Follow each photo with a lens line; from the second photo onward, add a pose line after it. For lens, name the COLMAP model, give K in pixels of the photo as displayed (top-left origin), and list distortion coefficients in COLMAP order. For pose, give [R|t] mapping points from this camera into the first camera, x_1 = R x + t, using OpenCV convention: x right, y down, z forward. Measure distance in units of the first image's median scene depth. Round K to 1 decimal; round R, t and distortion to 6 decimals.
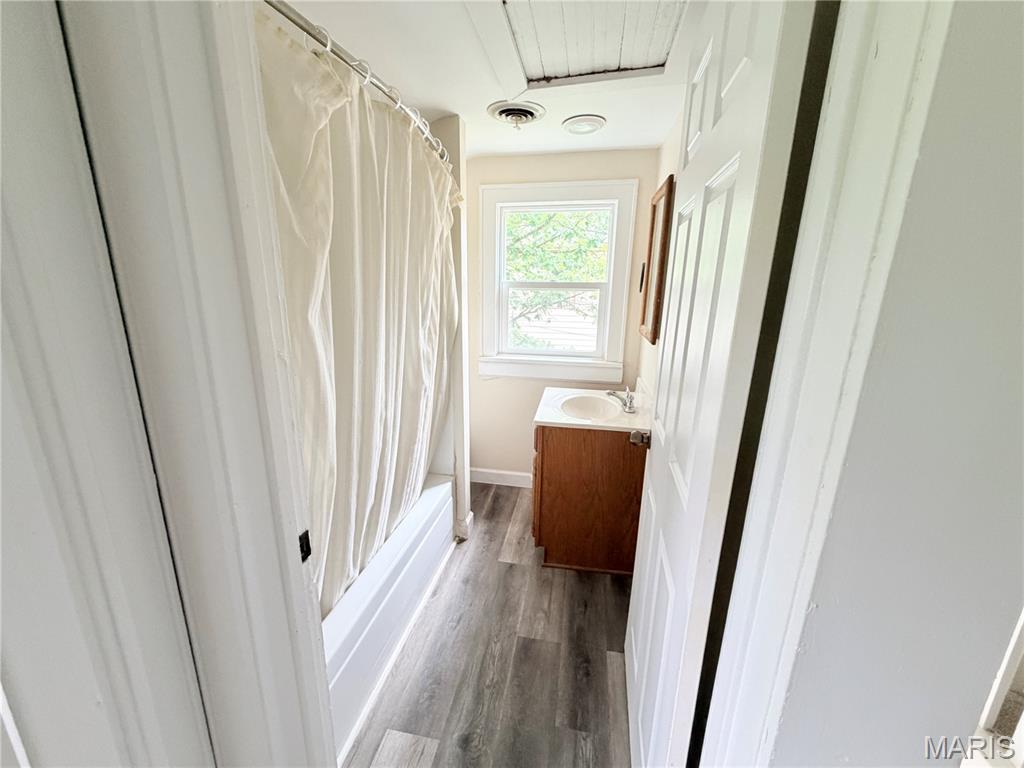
lens RADIAL K [[409.6, 0, 511.4], [0, 409.6, 383.0], [0, 0, 1]] dist [0.001719, 0.000142]
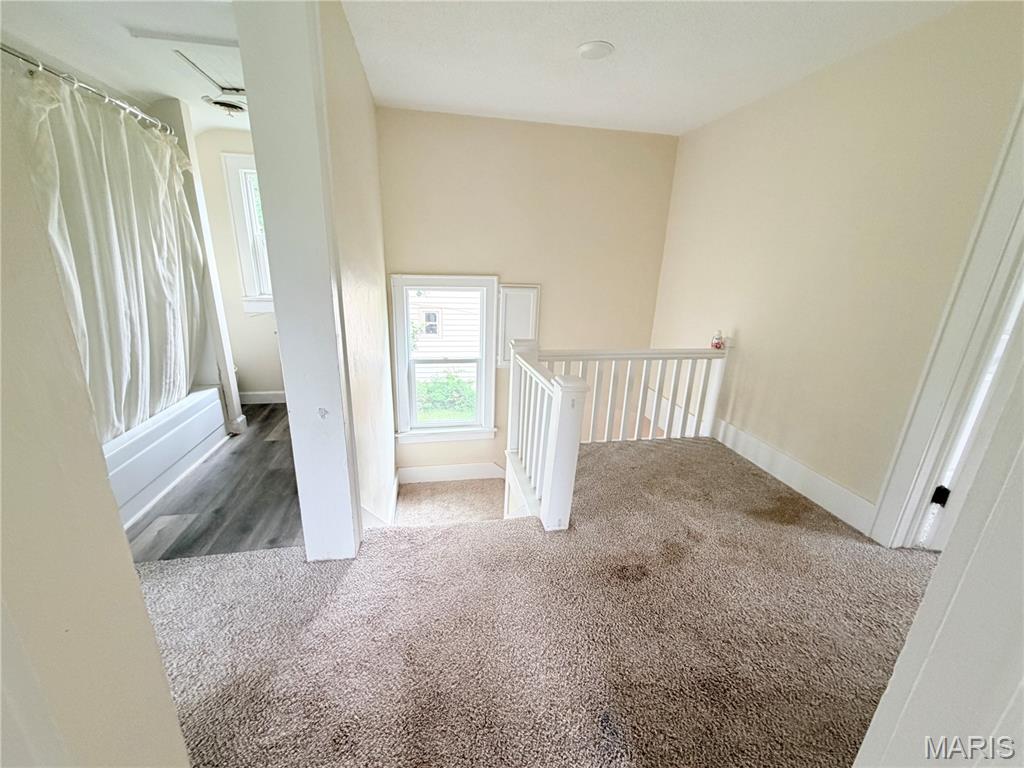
lens RADIAL K [[409.6, 0, 511.6], [0, 409.6, 384.6], [0, 0, 1]] dist [0.001719, 0.000142]
pose [[0.931434, -0.090713, 0.352421, 0.403722], [0.068934, 0.994881, 0.073893, 0.301487], [-0.357320, -0.044533, 0.932920, -0.830329]]
